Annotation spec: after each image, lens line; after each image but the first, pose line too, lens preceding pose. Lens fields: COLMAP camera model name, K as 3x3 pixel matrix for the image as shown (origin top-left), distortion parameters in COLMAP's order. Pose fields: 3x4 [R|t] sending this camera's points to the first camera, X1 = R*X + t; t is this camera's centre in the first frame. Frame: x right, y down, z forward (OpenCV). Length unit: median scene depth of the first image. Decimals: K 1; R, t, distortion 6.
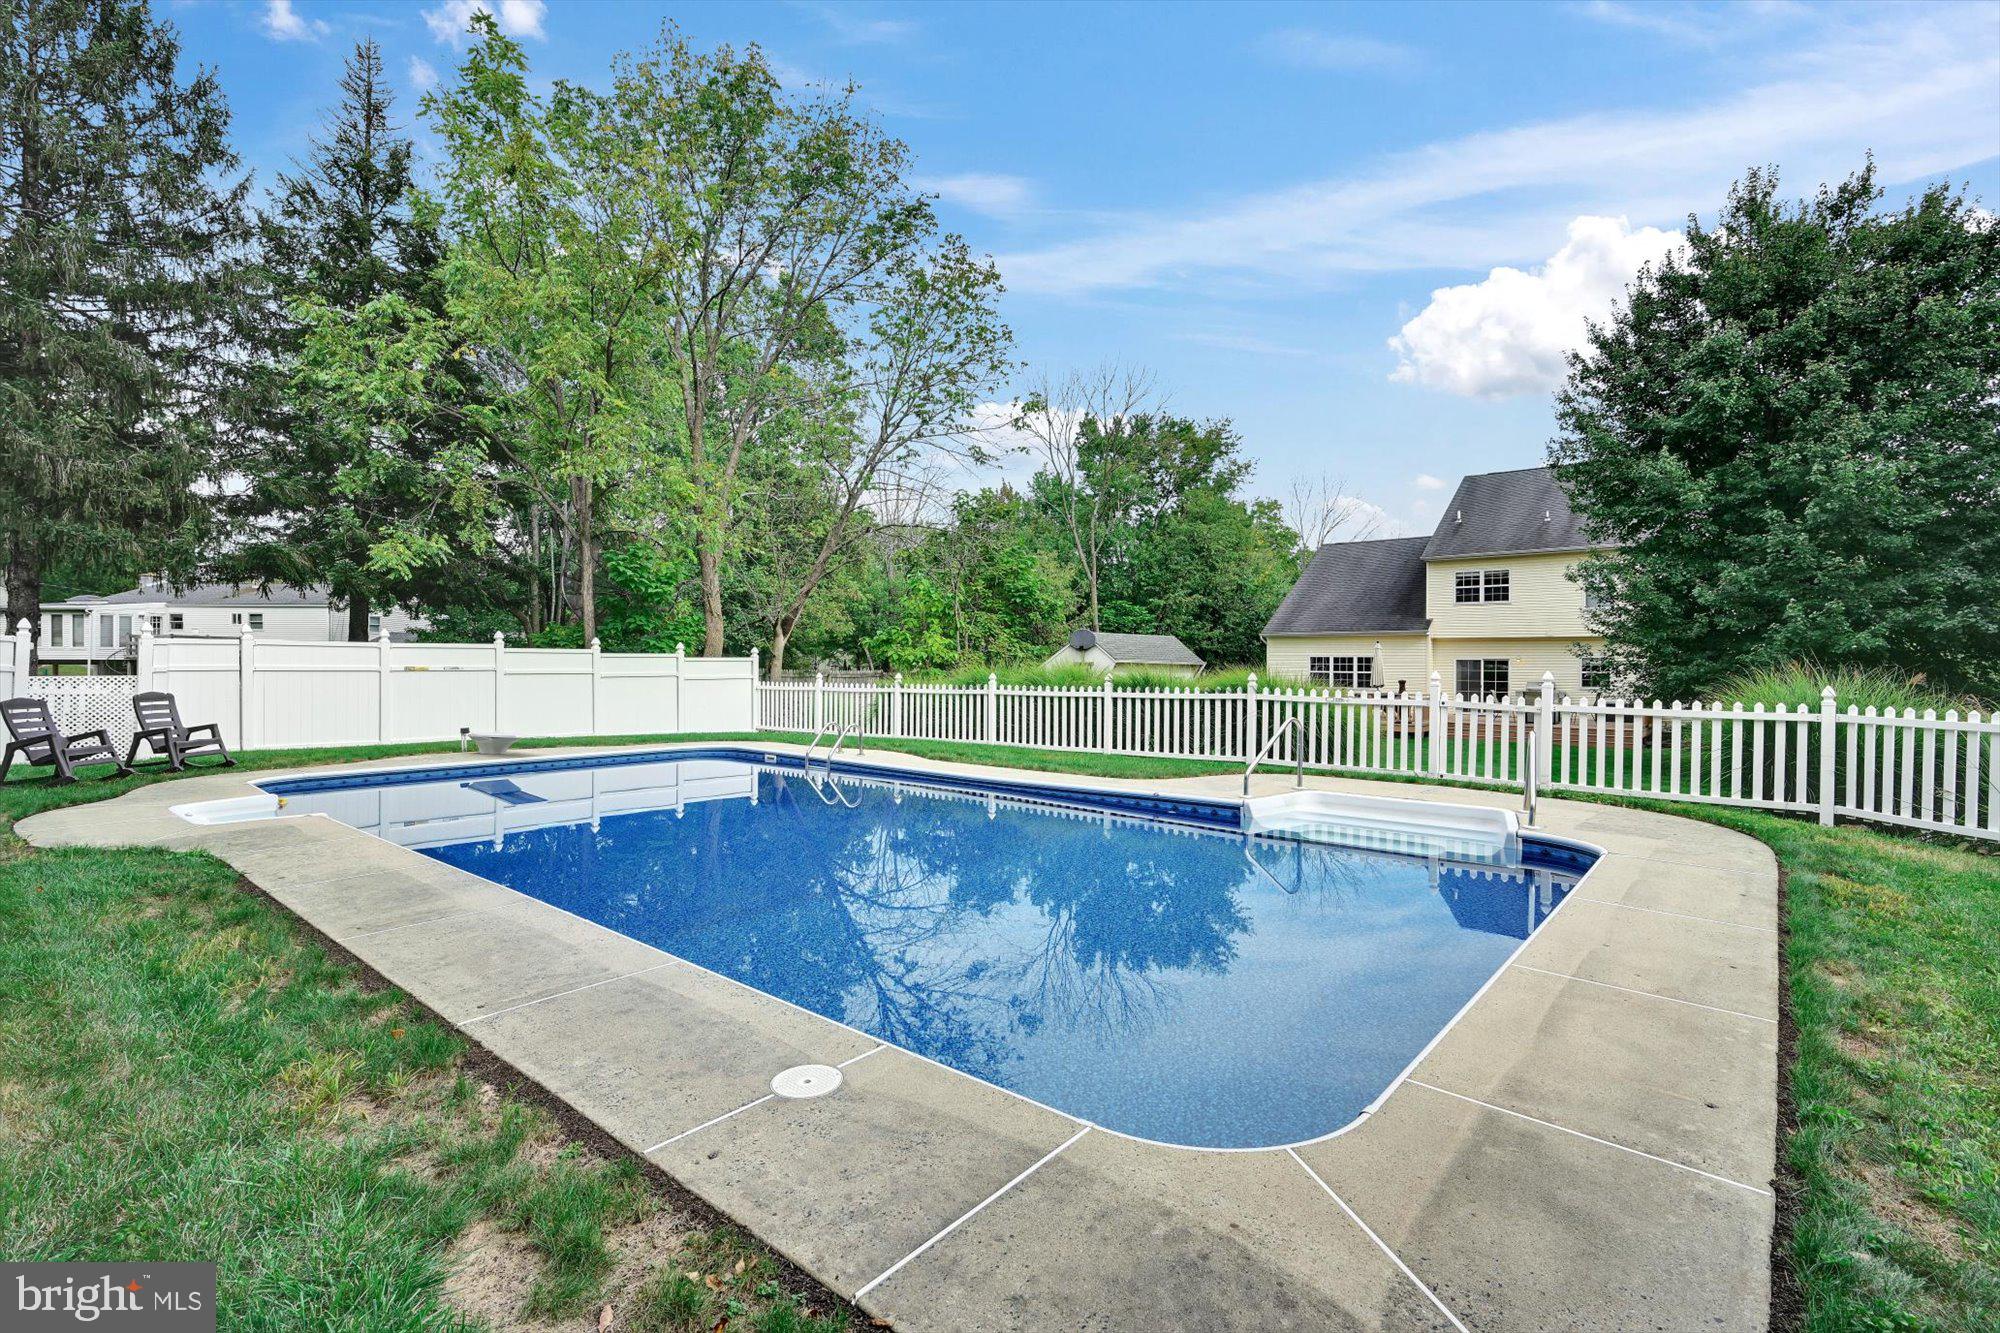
lens RADIAL K [[845.6, 0, 1000.0], [0, 845.6, 666.5], [0, 0, 1]] dist [0.013732, -0.000043]
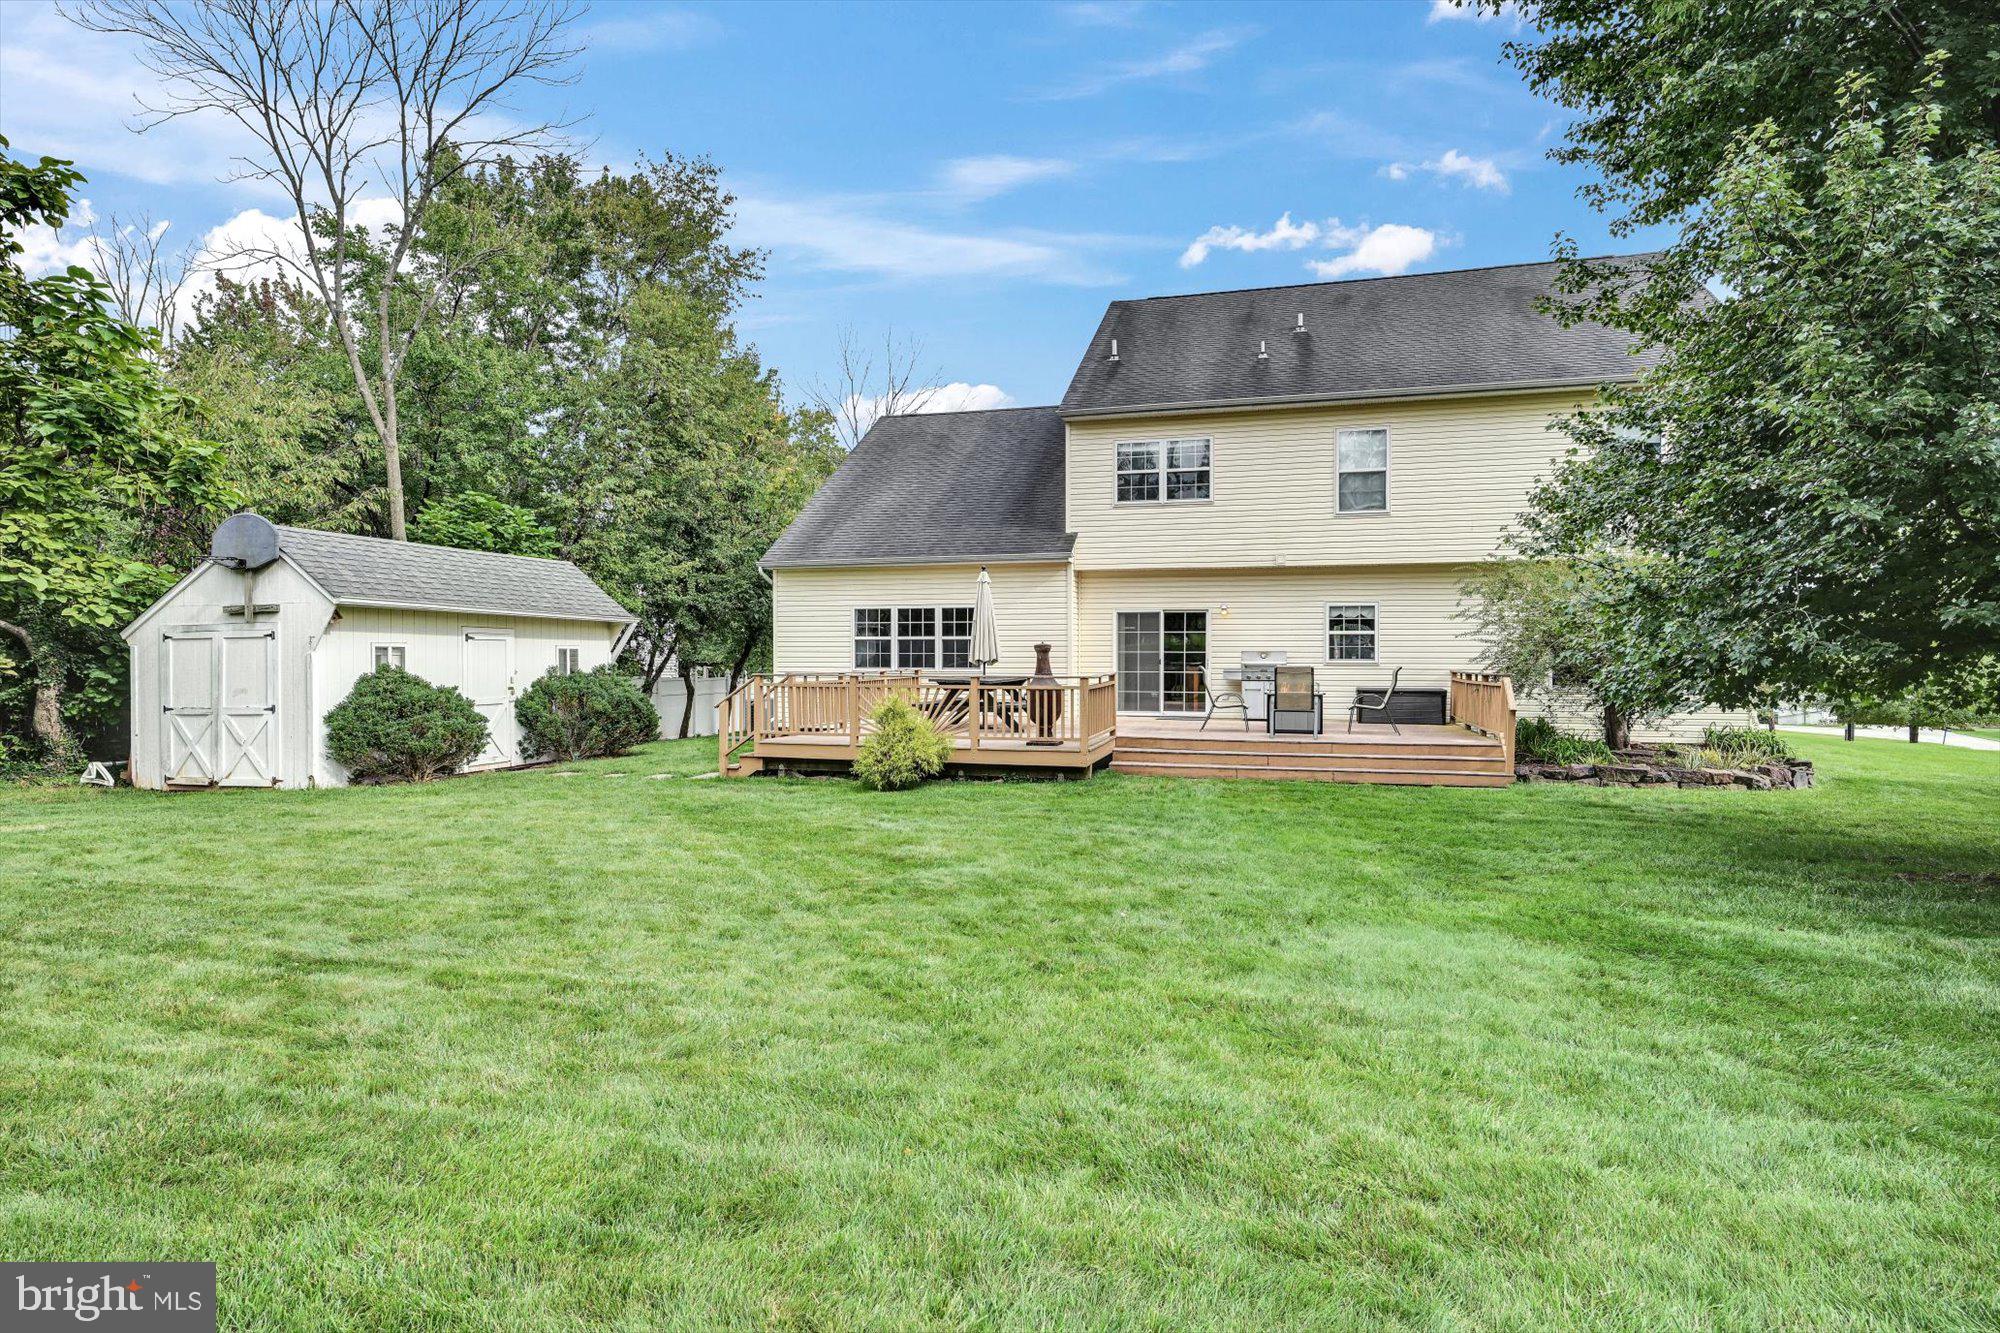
lens RADIAL K [[845.6, 0, 1000.0], [0, 845.6, 666.5], [0, 0, 1]] dist [0.013732, -0.000043]
pose [[0.887573, -0.001593, 0.460664, 0.221896], [0.001262, 0.999999, 0.001027, 0.023240], [-0.460665, -0.000330, 0.887574, 0.541592]]
